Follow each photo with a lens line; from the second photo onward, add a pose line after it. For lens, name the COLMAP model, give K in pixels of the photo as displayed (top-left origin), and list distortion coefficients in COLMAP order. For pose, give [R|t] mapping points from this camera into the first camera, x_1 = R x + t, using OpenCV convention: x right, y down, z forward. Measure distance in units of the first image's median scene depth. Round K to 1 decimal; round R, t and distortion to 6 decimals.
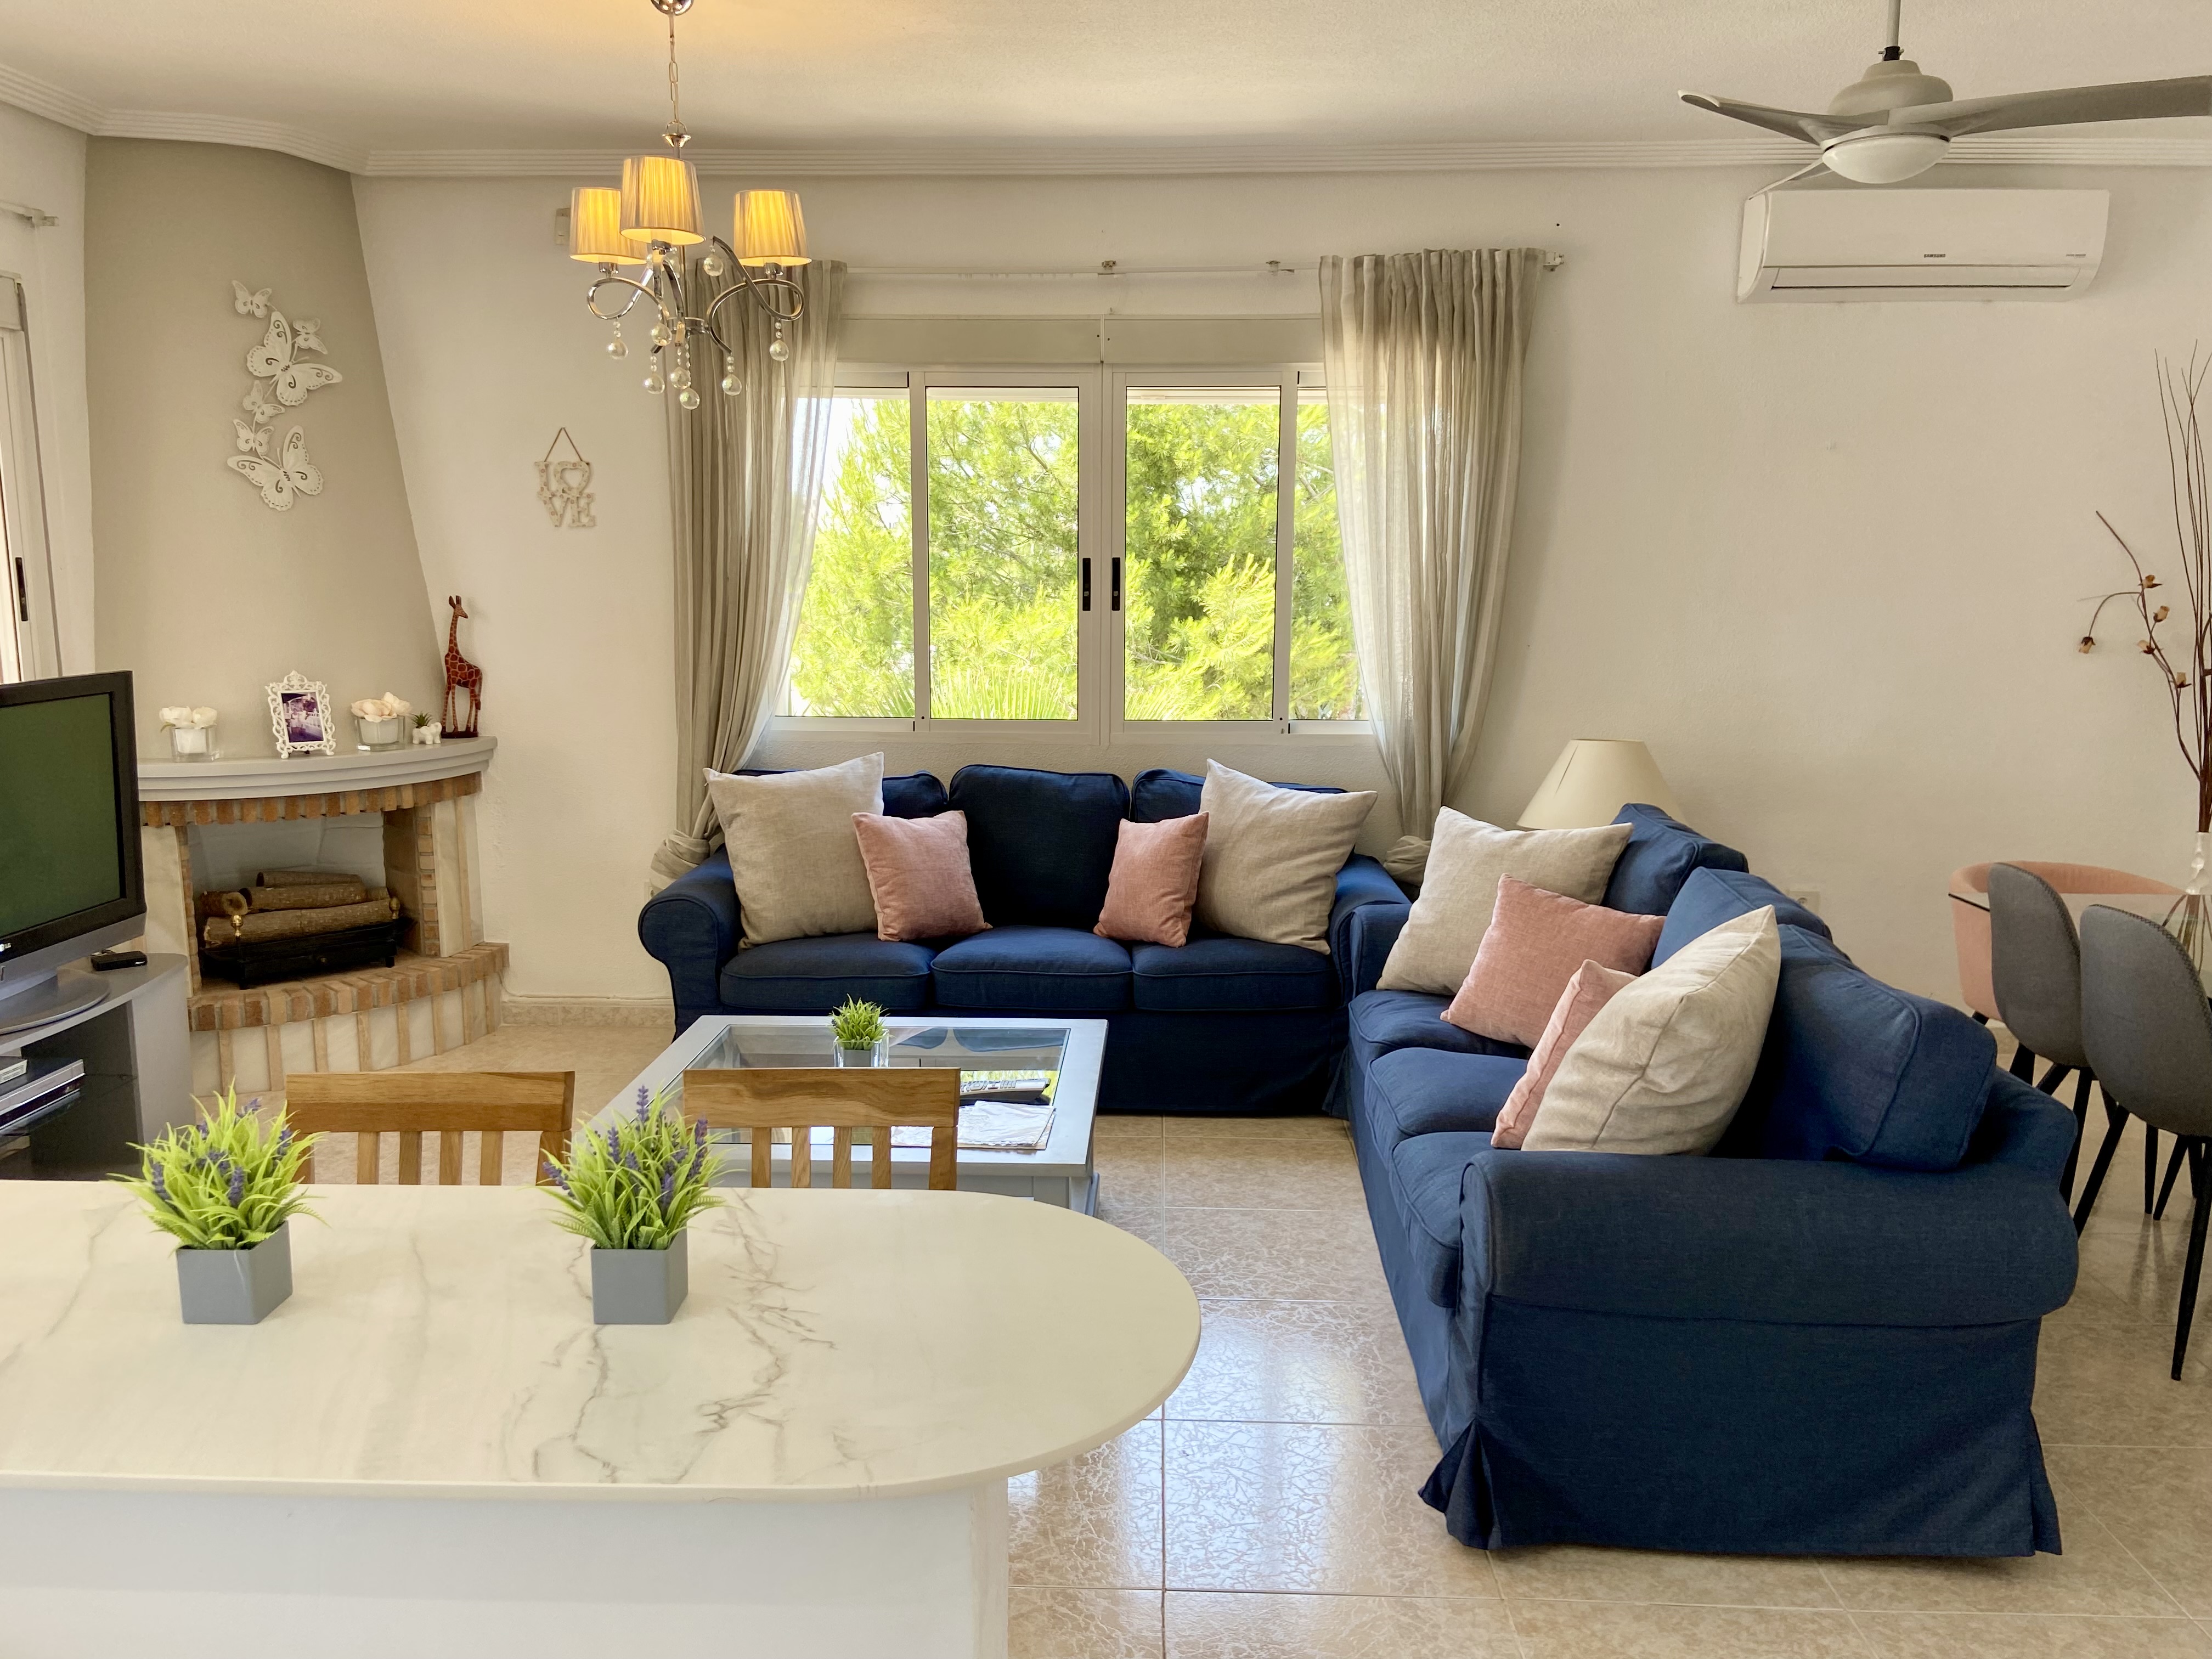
lens RADIAL K [[1660.5, 0, 1106.0], [0, 1660.5, 829.5], [0, 0, 1]] dist [0.047186, 0.000571]
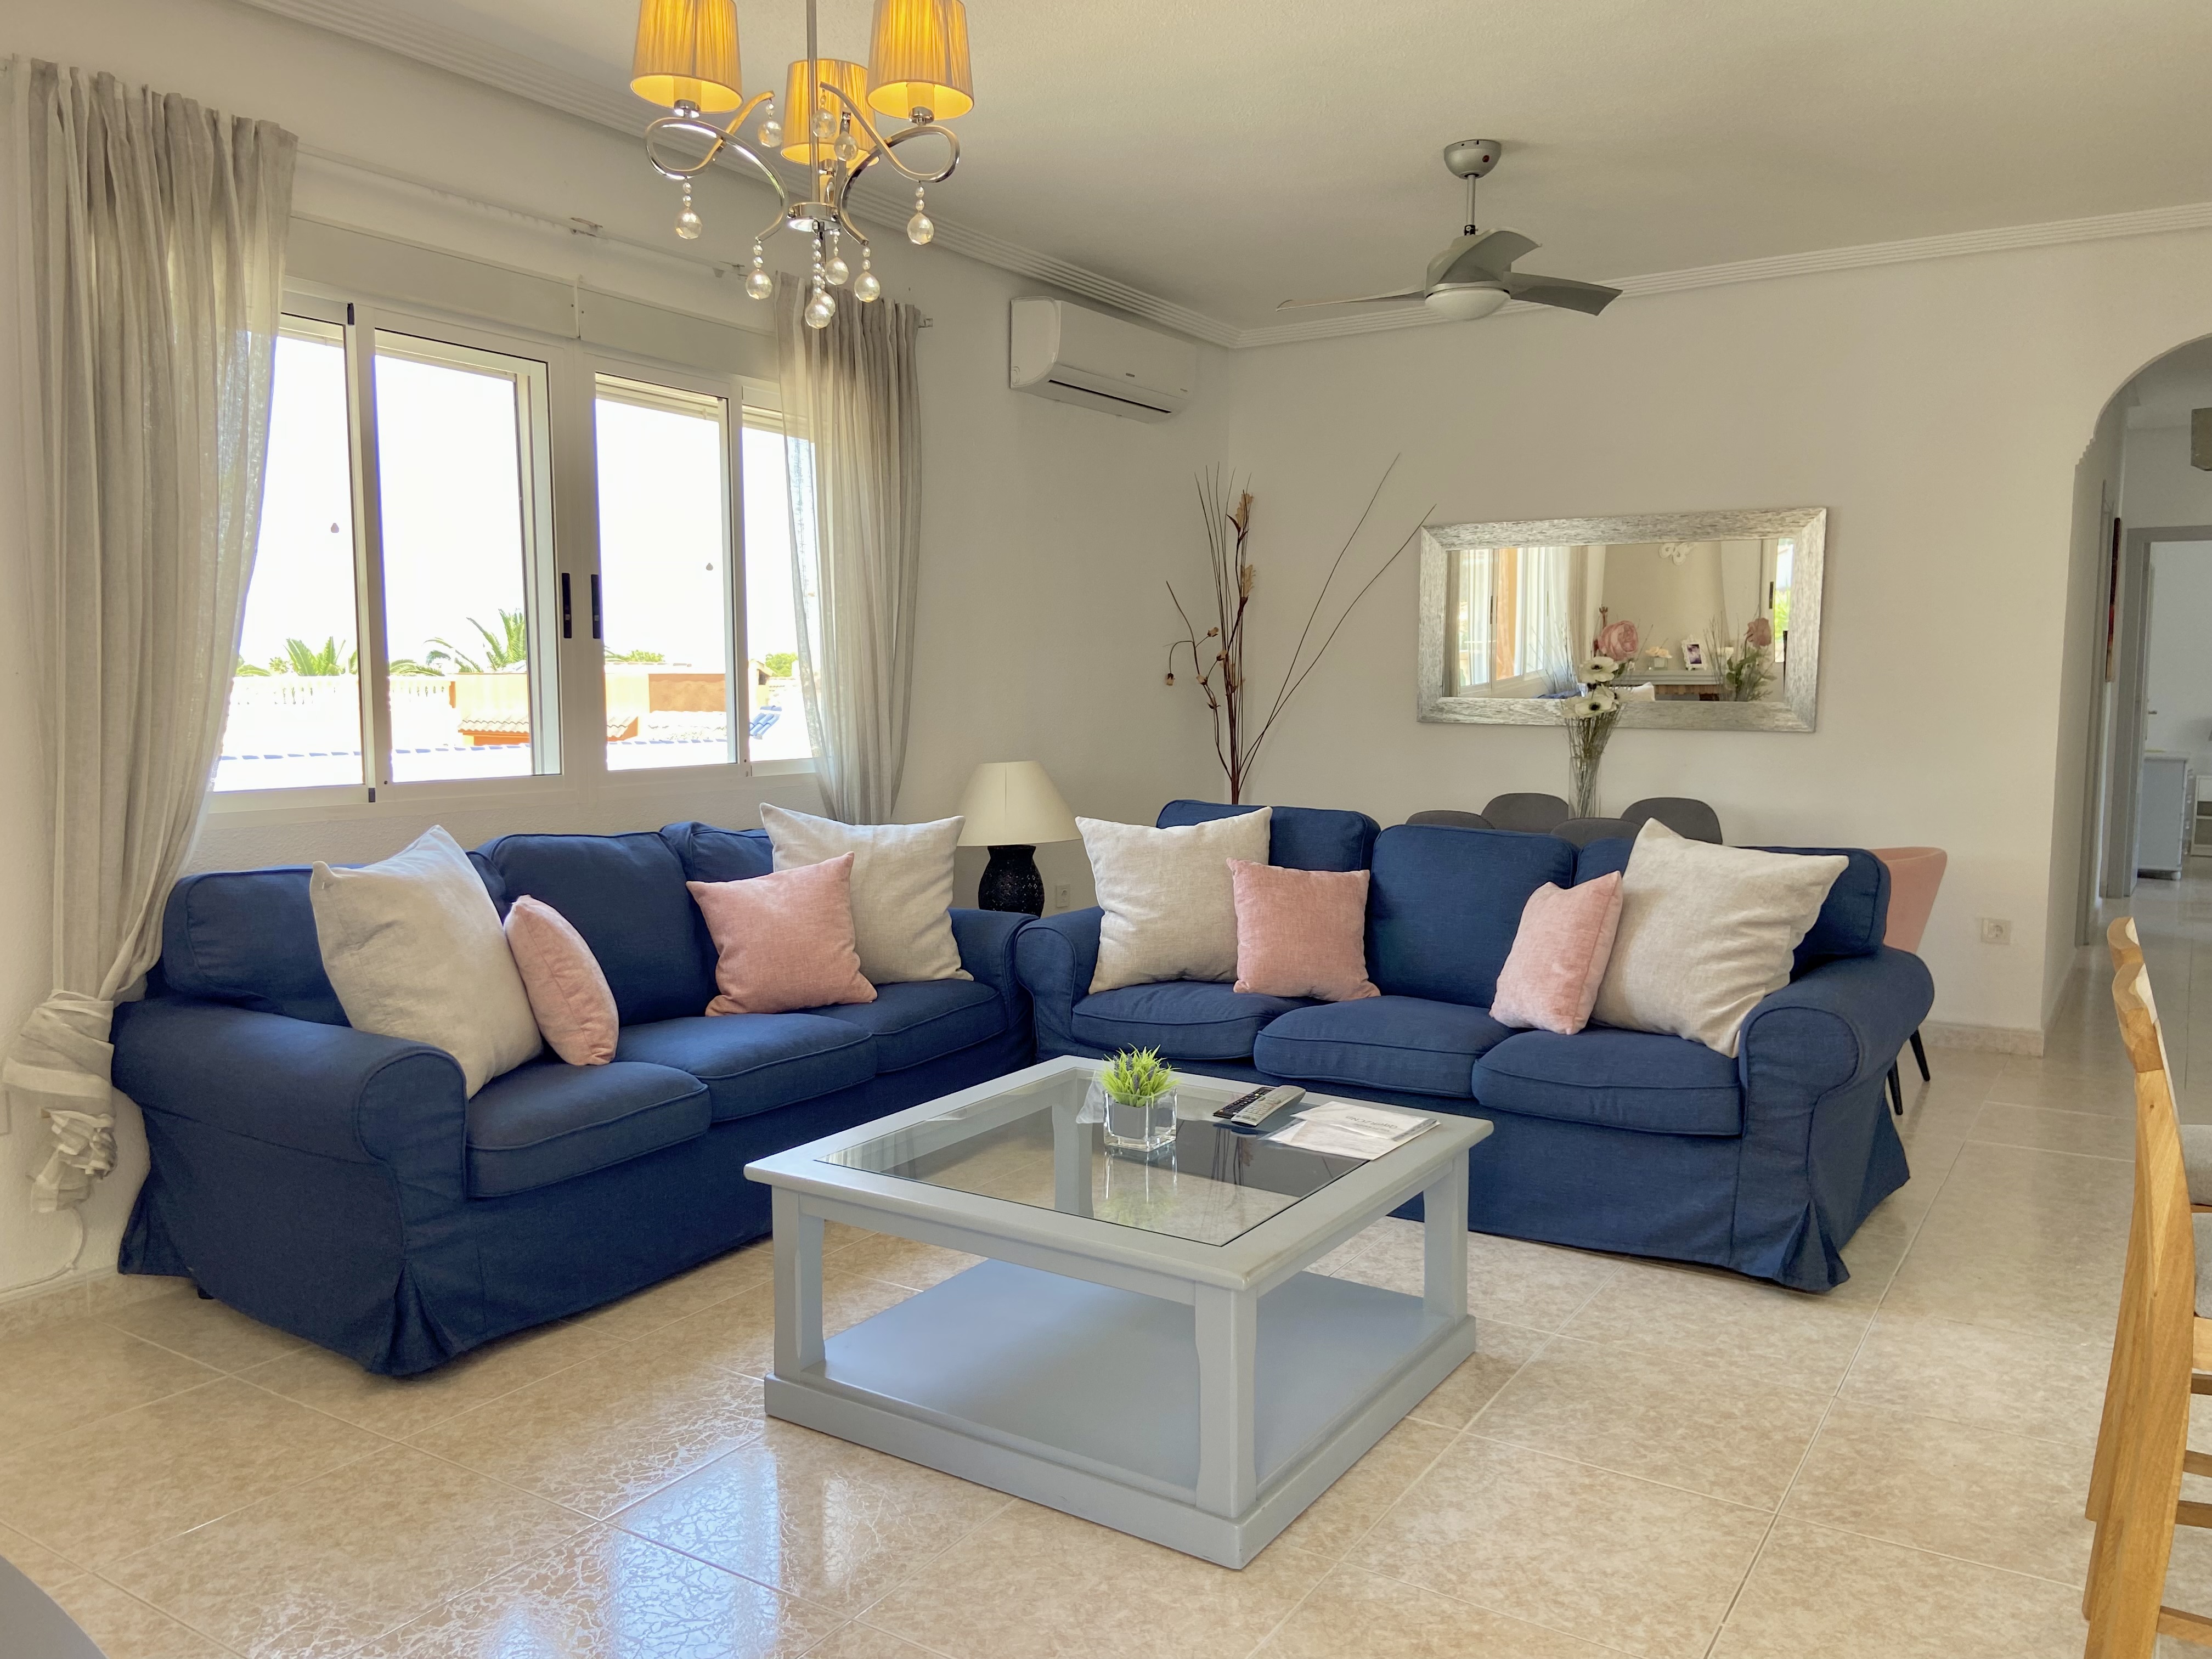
lens RADIAL K [[1660.5, 0, 1106.0], [0, 1660.5, 829.5], [0, 0, 1]] dist [0.047186, 0.000571]
pose [[0.497811, -0.081617, 0.863437, -0.611144], [0.128262, 0.991543, 0.019778, -0.022145], [-0.857749, 0.100901, 0.504069, 0.381633]]
